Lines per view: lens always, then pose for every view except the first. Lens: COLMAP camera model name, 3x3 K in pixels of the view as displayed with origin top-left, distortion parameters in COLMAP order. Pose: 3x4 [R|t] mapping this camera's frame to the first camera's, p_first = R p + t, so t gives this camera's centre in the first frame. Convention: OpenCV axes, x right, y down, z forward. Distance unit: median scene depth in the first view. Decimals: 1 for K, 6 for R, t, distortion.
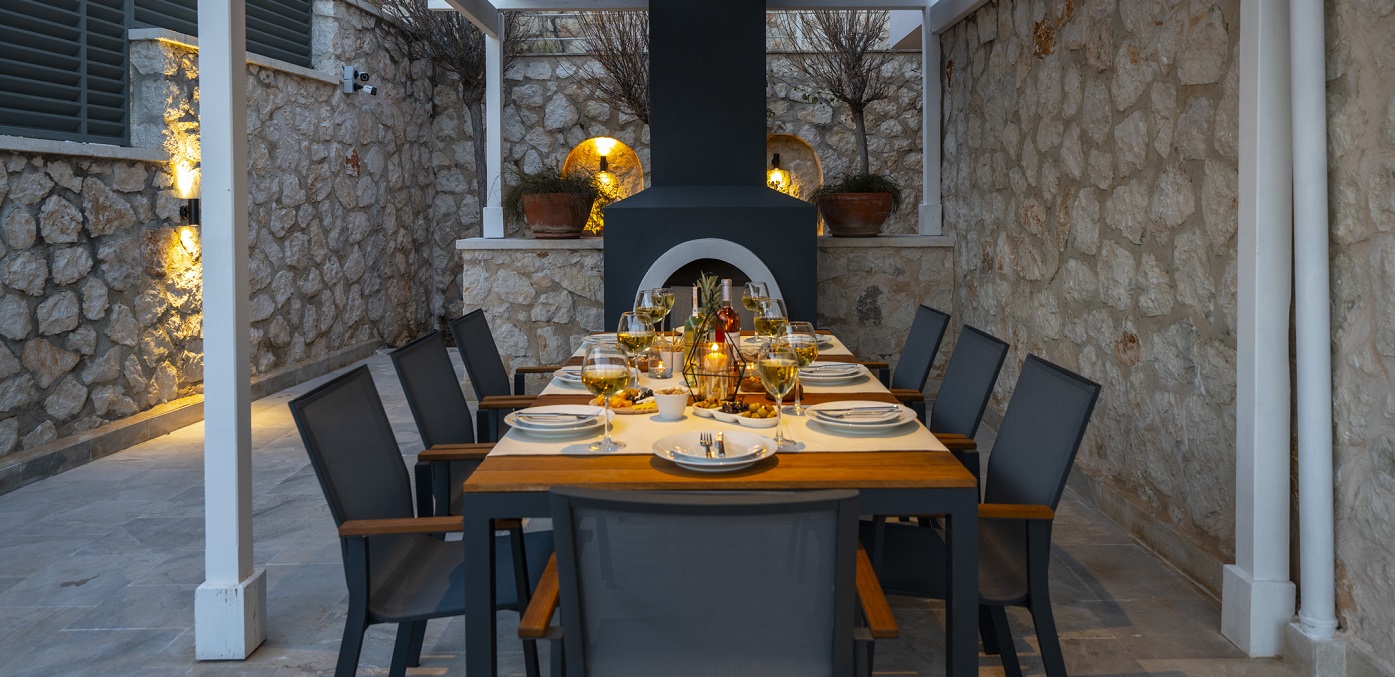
lens RADIAL K [[936.7, 0, 665.2], [0, 936.7, 215.6], [0, 0, 1]] dist [0.040230, 0.002709]
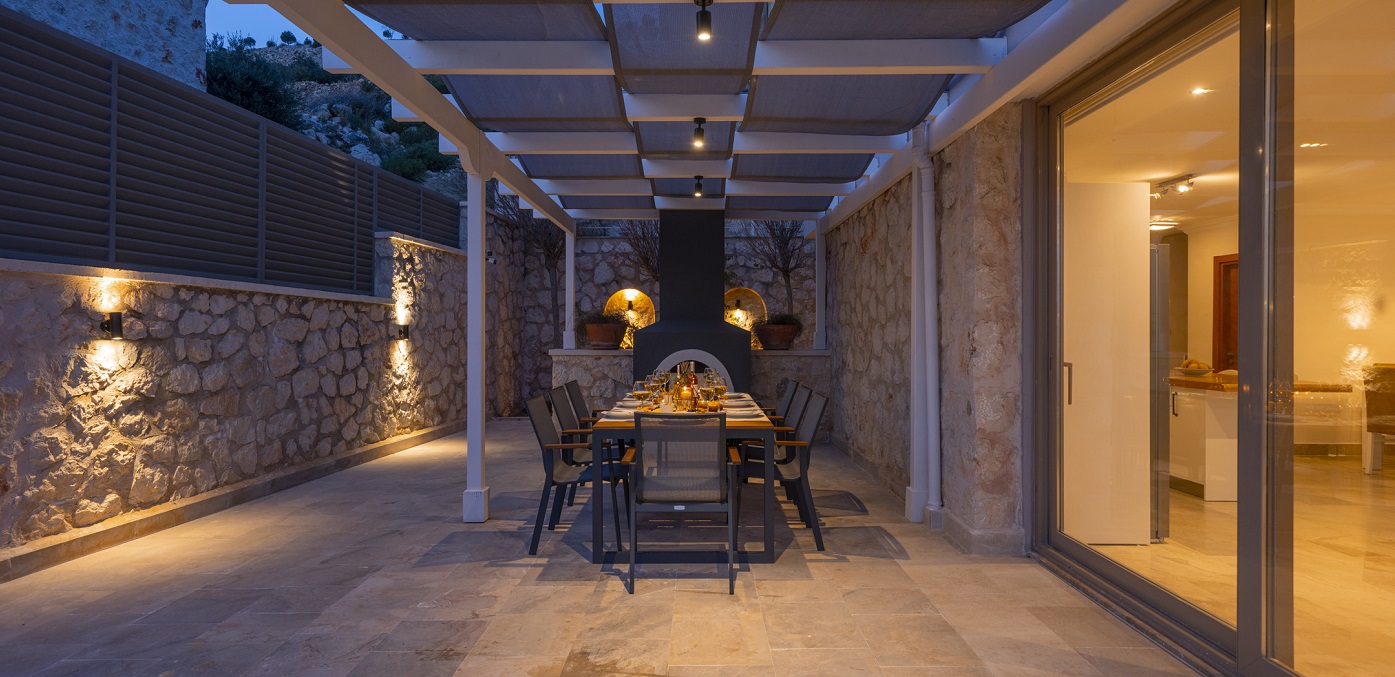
lens RADIAL K [[705.6, 0, 678.7], [0, 705.6, 327.3], [0, 0, 1]] dist [0.003236, 0.001622]
pose [[0.999898, 0.008374, 0.011606, 0.005617], [-0.008143, 0.999771, -0.019810, 0.008776], [-0.011769, 0.019713, 0.999736, -0.354362]]
